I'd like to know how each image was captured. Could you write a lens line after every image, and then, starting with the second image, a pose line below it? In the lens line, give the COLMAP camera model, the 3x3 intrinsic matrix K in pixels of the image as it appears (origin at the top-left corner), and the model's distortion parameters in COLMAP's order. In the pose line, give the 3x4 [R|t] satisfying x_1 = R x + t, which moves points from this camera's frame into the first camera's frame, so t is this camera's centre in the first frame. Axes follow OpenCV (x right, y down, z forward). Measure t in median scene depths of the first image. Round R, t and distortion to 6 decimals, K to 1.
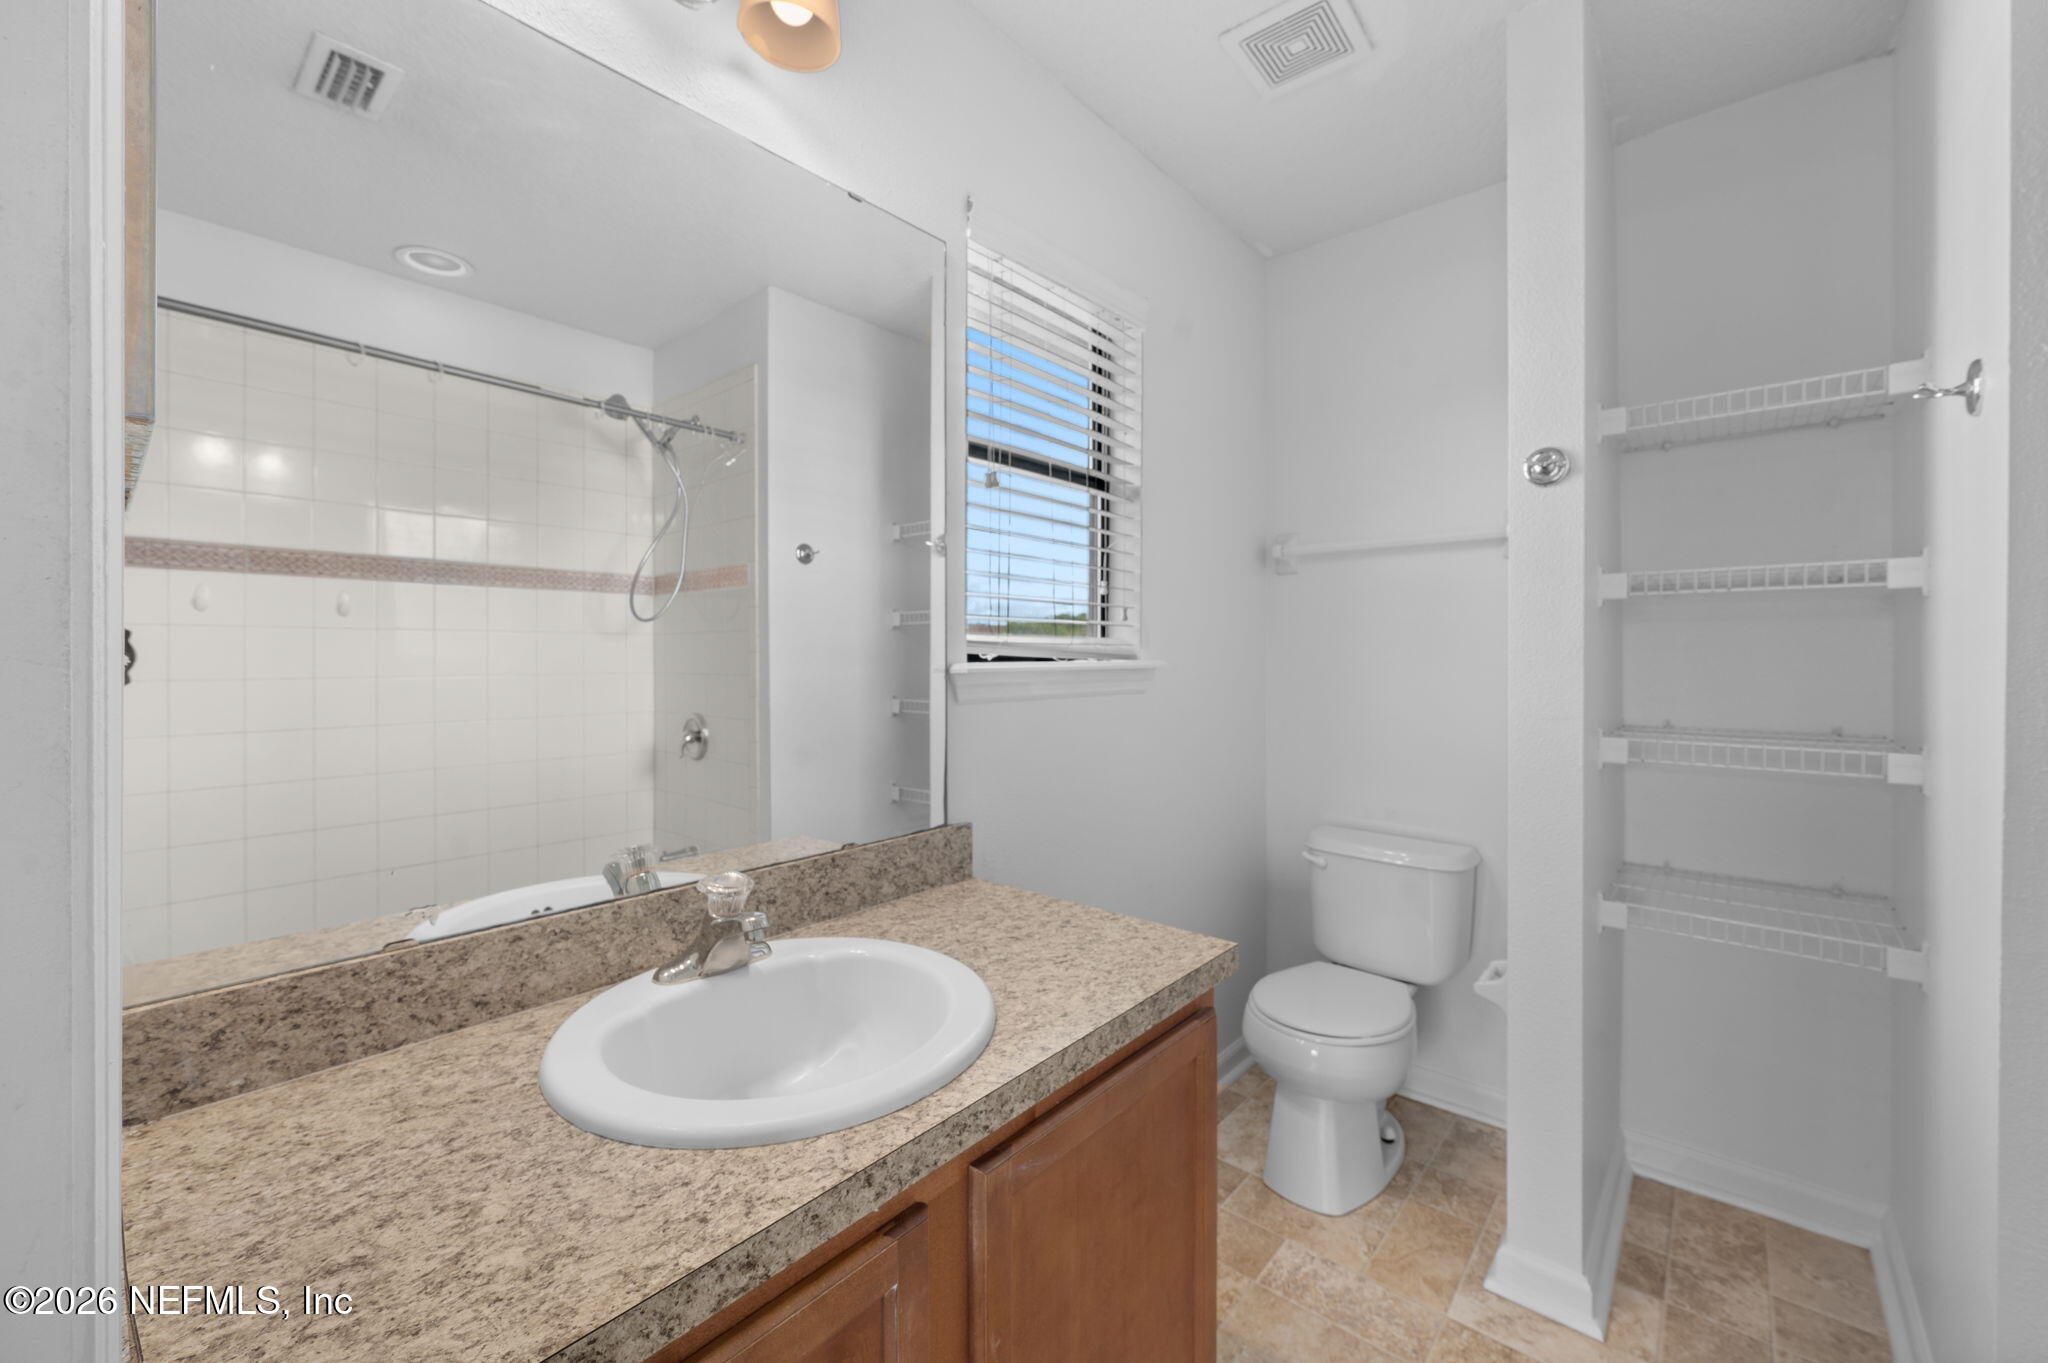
lens RADIAL K [[819.6, 0, 1024.4], [0, 819.6, 660.4], [0, 0, 1]] dist [0.001522, -0.001416]
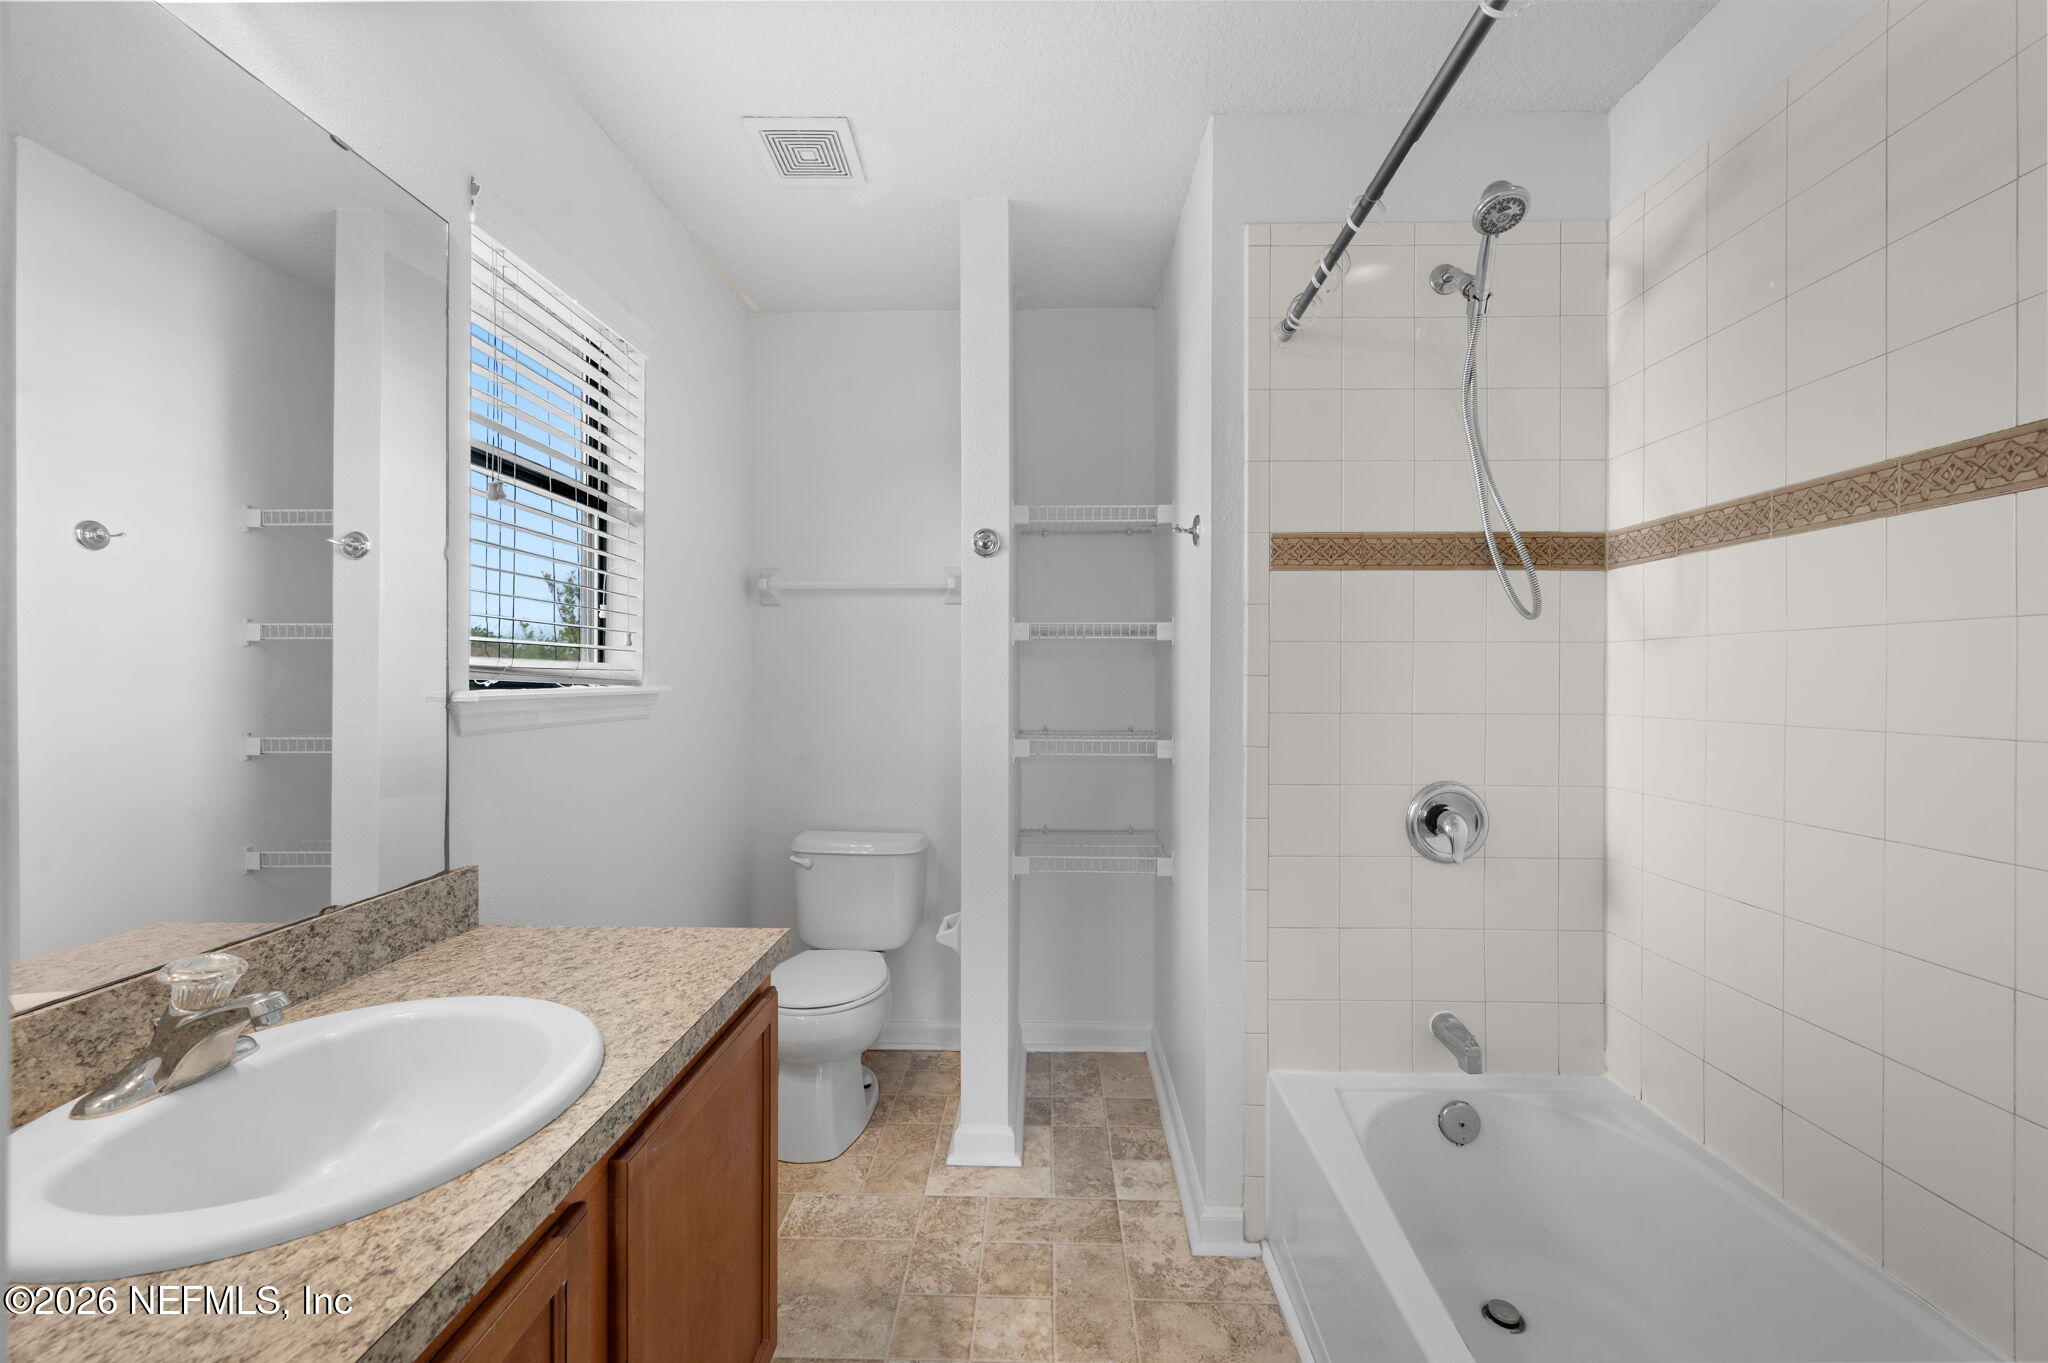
lens RADIAL K [[819.6, 0, 1027.0], [0, 819.6, 682.3], [0, 0, 1]] dist [0.001522, -0.001416]
pose [[0.771847, -0.002814, 0.635803, -0.174865], [0.002521, 0.999996, 0.001366, -0.005347], [-0.635804, 0.000549, 0.771851, -0.094189]]
